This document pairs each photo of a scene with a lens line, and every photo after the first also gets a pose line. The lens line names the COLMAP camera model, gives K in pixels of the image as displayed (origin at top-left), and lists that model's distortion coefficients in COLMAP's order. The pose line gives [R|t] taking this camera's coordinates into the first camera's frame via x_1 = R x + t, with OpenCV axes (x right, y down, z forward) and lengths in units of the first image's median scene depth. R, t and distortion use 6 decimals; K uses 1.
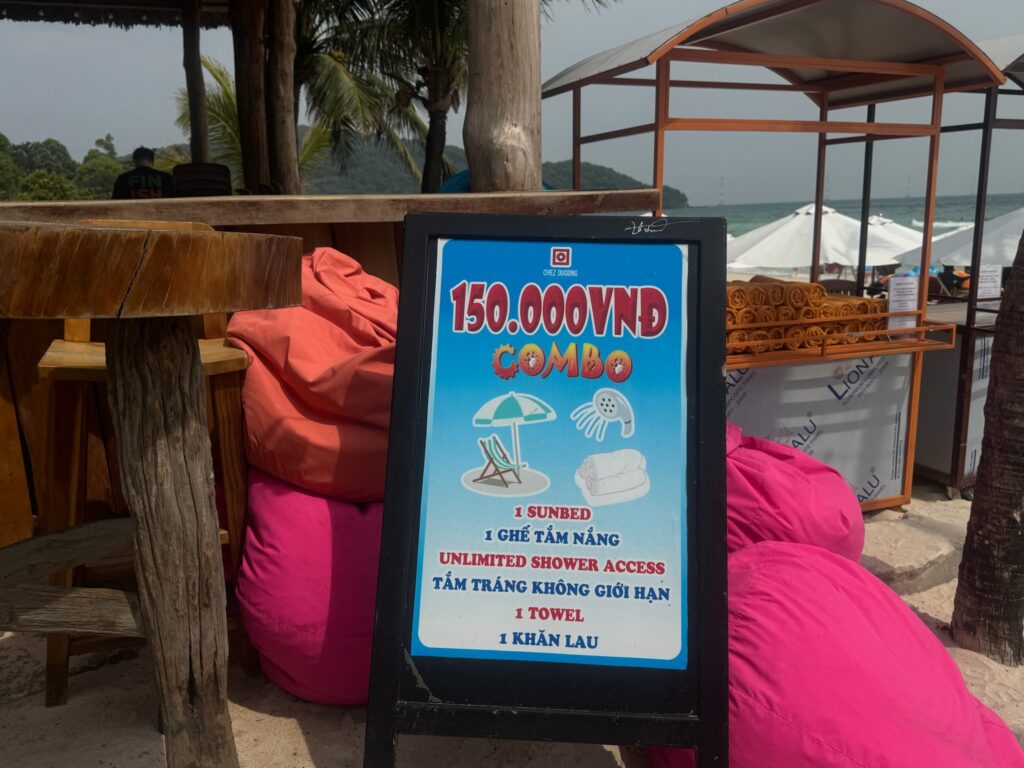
lens RADIAL K [[841.3, 0, 512.0], [0, 841.3, 384.0], [0, 0, 1]] dist [-0.001116, -0.006958]
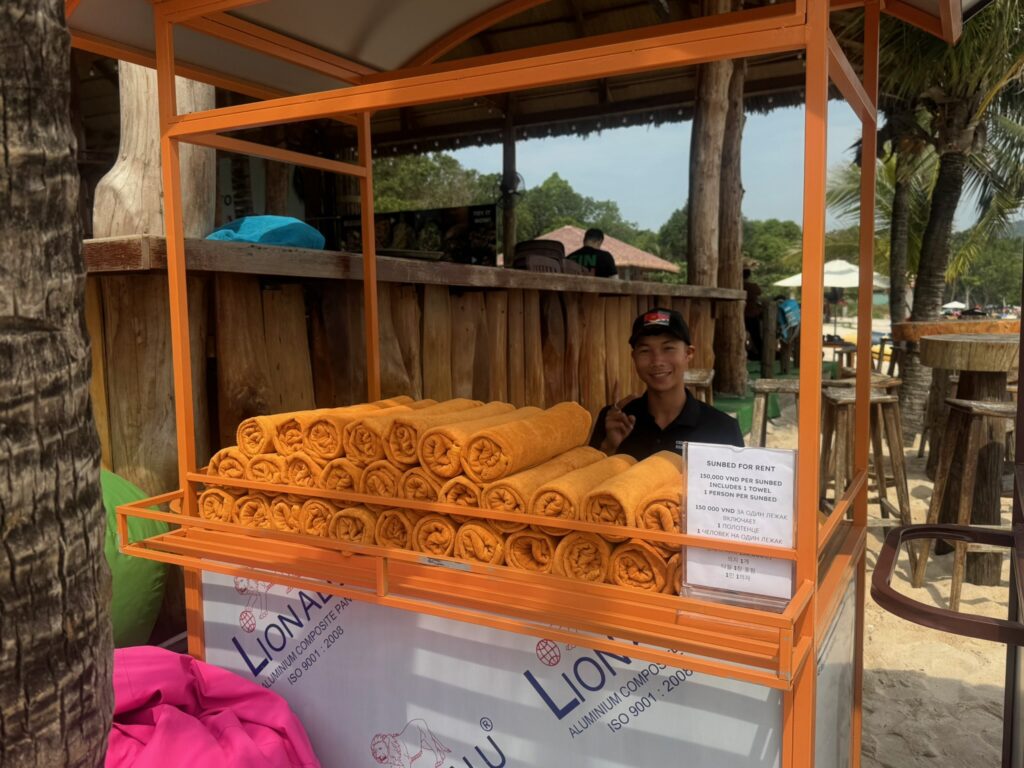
lens RADIAL K [[841.3, 0, 512.0], [0, 841.3, 384.0], [0, 0, 1]] dist [-0.001116, -0.006958]
pose [[0.617476, 0.082619, -0.782239, 0.682794], [-0.157174, 0.987373, -0.019784, -0.130808], [0.770726, 0.135164, 0.622665, 0.697679]]
